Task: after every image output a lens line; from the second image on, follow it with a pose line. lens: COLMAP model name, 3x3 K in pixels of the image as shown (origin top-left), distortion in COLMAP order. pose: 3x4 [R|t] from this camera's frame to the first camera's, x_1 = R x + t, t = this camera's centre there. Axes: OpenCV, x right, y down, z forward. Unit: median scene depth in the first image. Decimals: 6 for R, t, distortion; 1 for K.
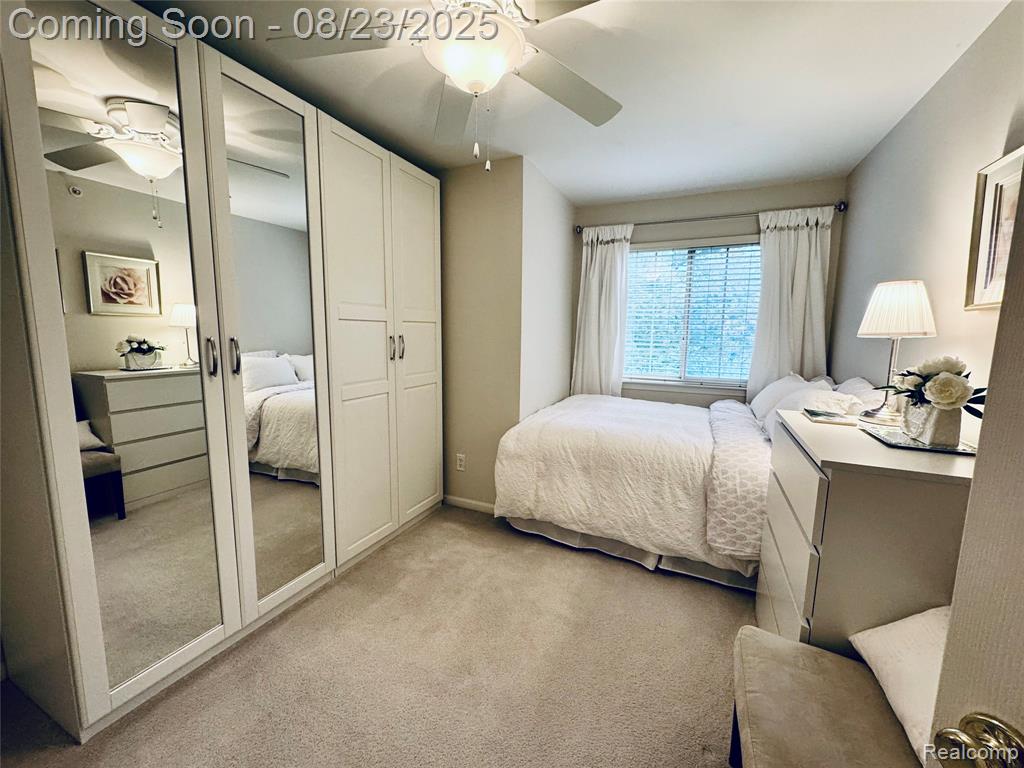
lens RADIAL K [[409.7, 0, 512.0], [0, 409.7, 384.0], [0, 0, 1]] dist [-0.000192, 0.000253]
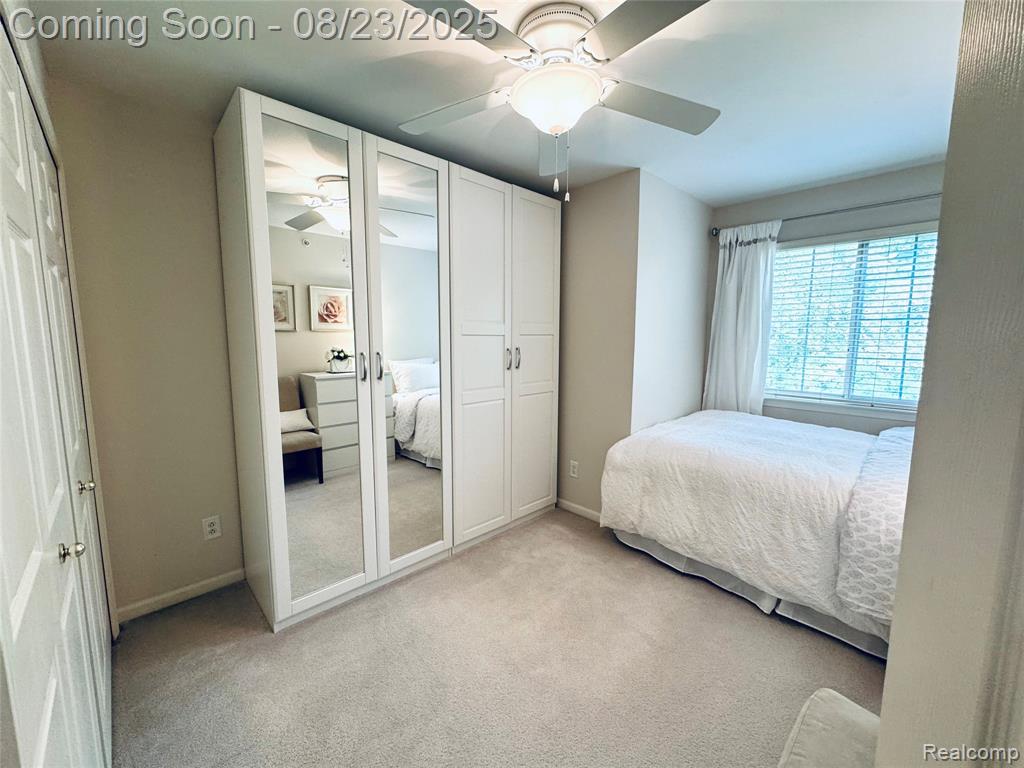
lens RADIAL K [[409.7, 0, 512.0], [0, 409.7, 384.0], [0, 0, 1]] dist [-0.000192, 0.000253]
pose [[0.930867, 0.033707, -0.363801, 0.122678], [-0.038892, 0.999219, -0.006932, -0.012674], [0.363284, 0.020602, 0.931451, -0.033495]]
